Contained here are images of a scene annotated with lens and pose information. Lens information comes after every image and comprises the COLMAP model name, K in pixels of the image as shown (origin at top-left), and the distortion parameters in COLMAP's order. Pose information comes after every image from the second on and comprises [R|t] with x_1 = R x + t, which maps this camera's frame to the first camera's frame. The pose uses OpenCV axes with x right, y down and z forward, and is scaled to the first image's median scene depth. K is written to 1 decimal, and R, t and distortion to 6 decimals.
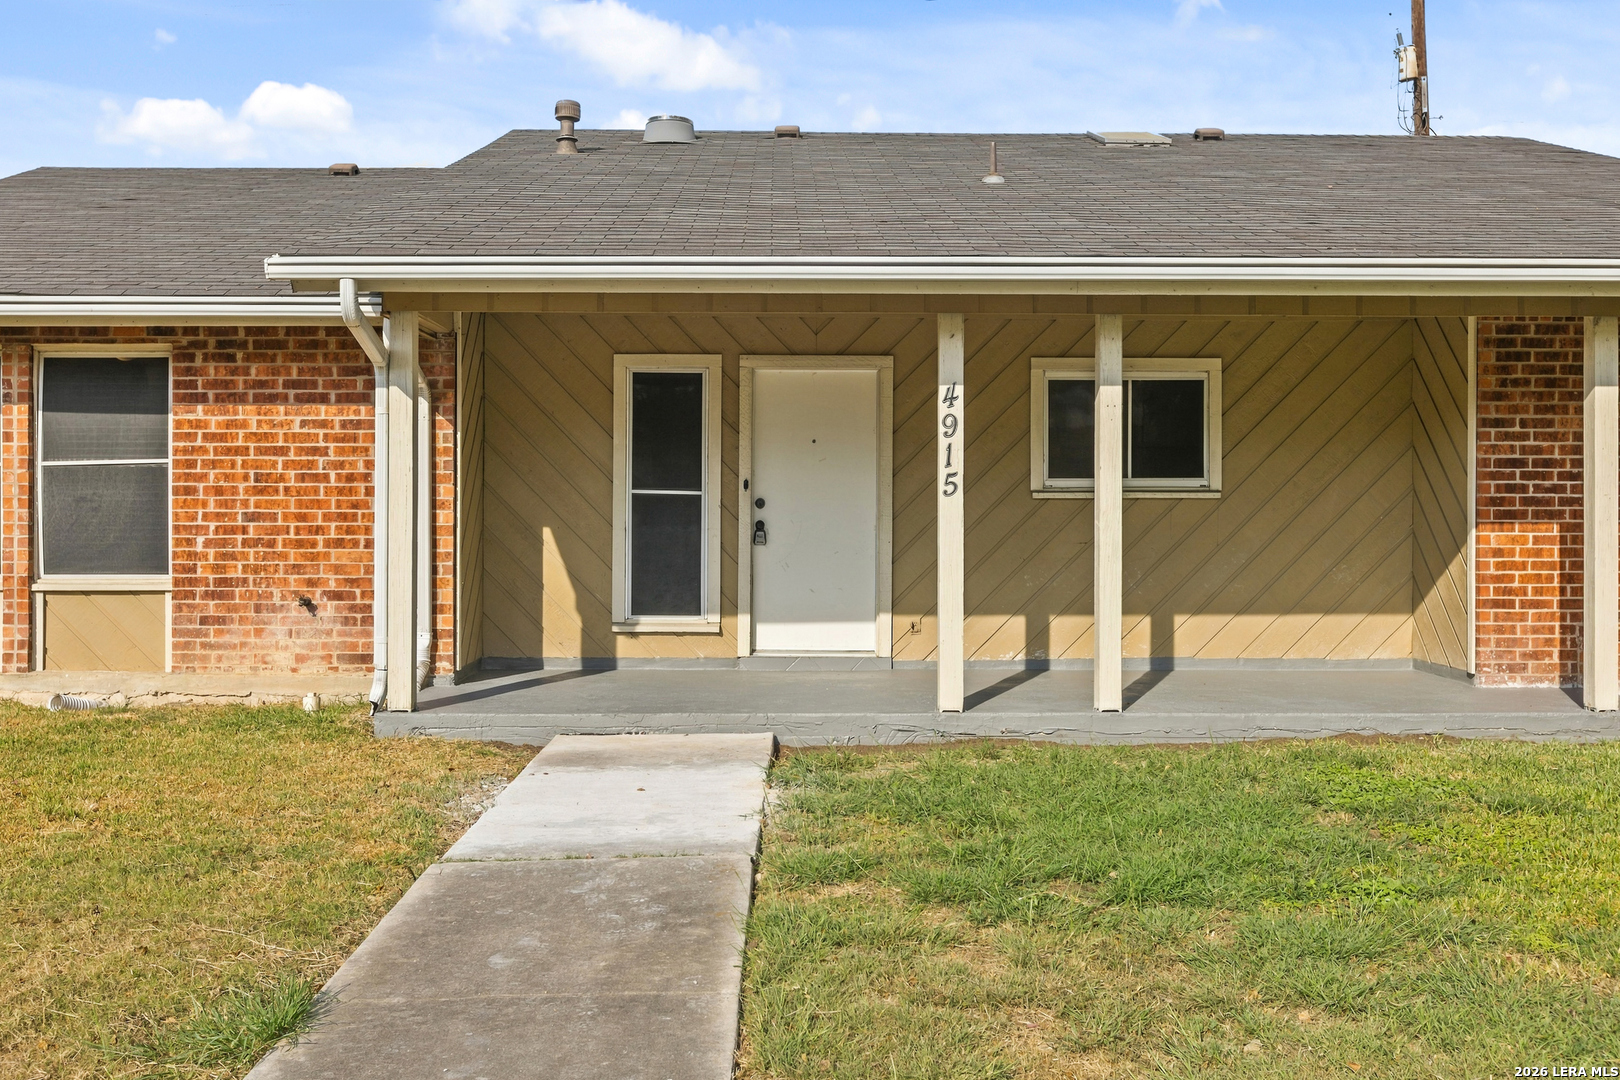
lens RADIAL K [[1639.0, 0, 837.9], [0, 1639.0, 459.8], [0, 0, 1]] dist [0.002895, 0.000000]
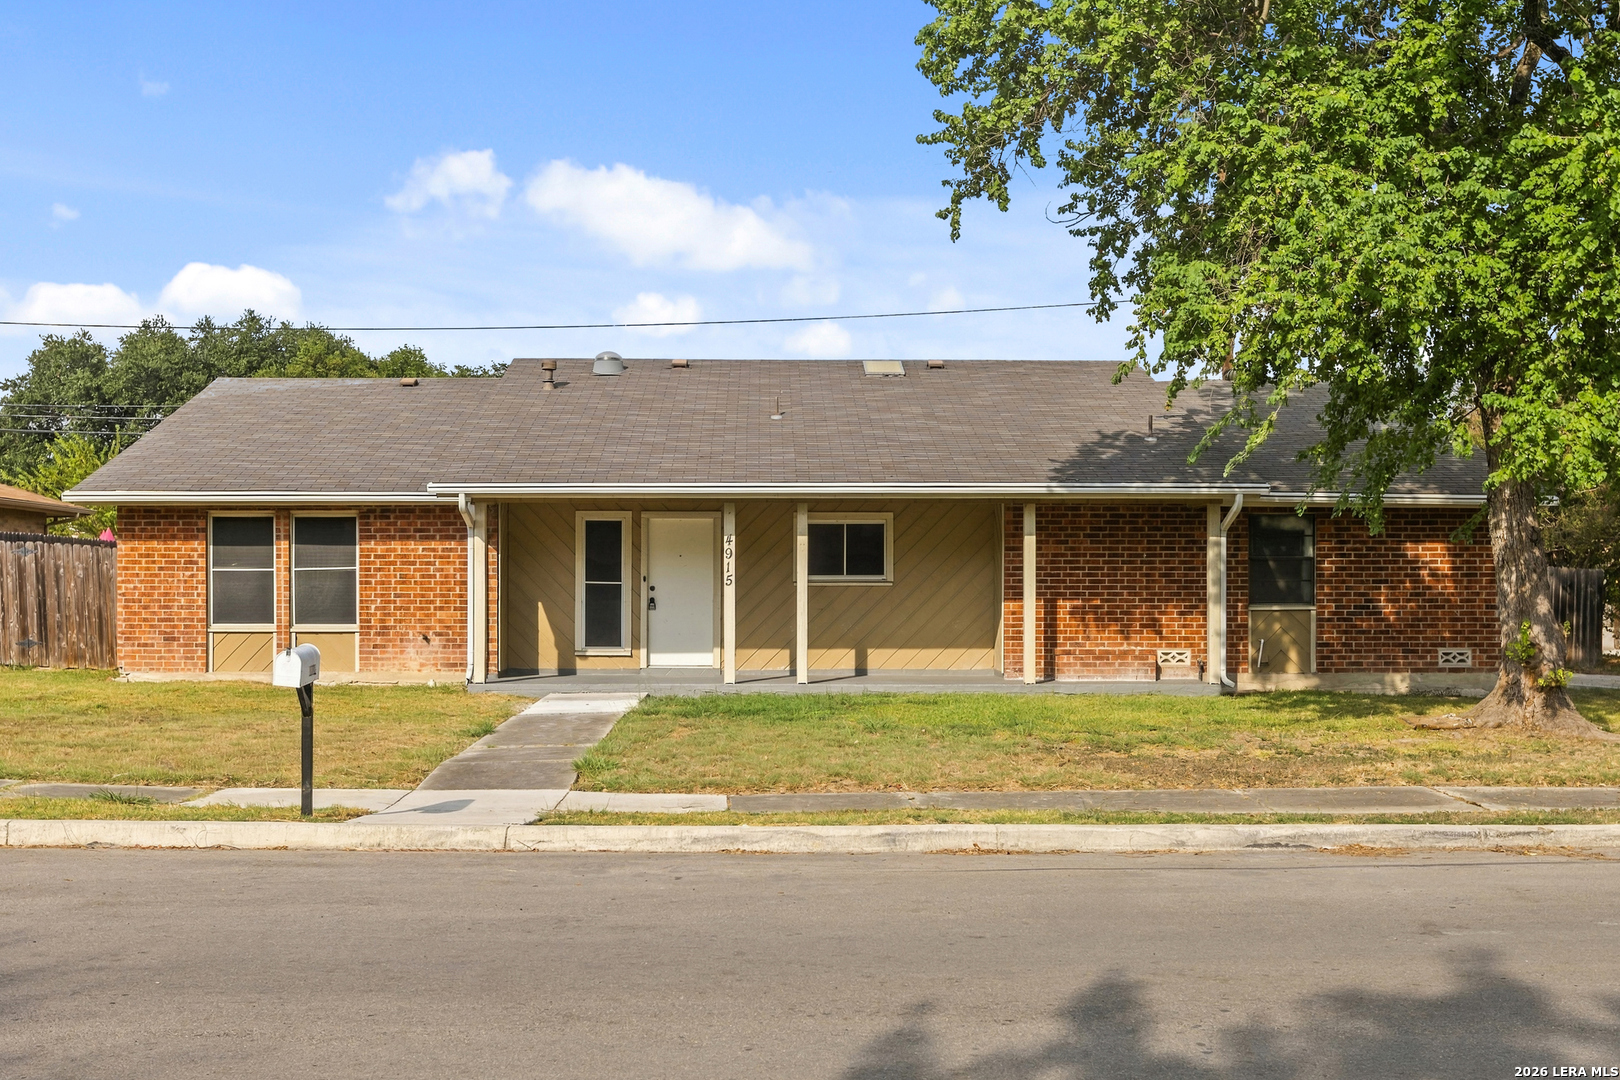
lens RADIAL K [[1639.0, 0, 810.1], [0, 1639.0, 543.5], [0, 0, 1]] dist [0.002895, 0.000000]
pose [[0.999944, -0.000279, 0.010561, 0.132562], [0.000283, 1.000000, -0.000330, -0.029067], [-0.010561, 0.000333, 0.999944, -1.040822]]
